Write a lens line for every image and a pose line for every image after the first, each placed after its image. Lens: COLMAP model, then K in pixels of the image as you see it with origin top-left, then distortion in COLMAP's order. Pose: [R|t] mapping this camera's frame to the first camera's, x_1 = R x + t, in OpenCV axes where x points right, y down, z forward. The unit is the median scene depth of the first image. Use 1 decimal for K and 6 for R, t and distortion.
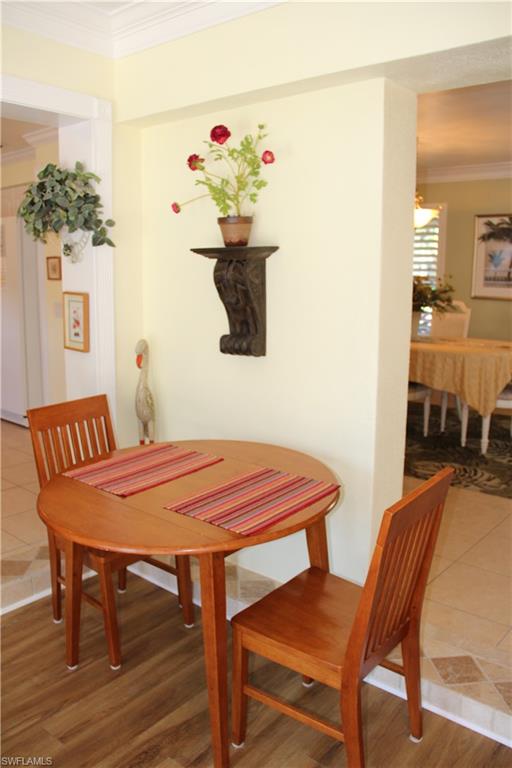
lens RADIAL K [[637.8, 0, 256.0], [0, 637.8, 384.0], [0, 0, 1]] dist [-0.110526, -0.001834]
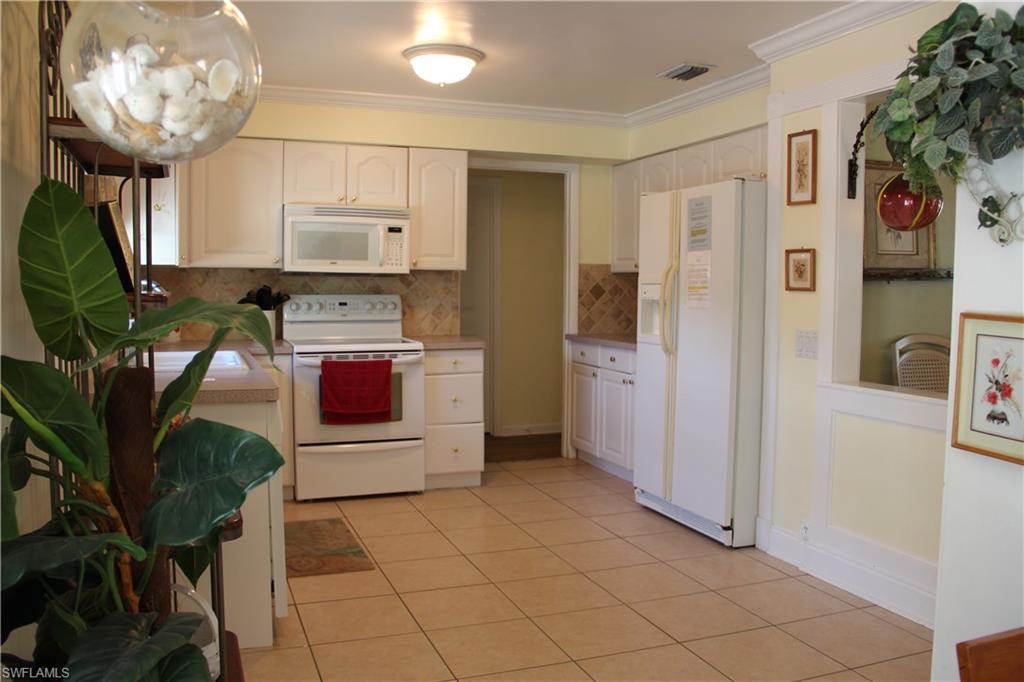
lens RADIAL K [[850.4, 0, 512.0], [0, 850.4, 341.0], [0, 0, 1]] dist [-0.110526, -0.001834]
pose [[0.876305, 0.035017, -0.480482, -0.223825], [-0.088719, 0.992027, -0.089508, -0.038305], [0.473517, 0.121064, 0.872425, 0.281979]]
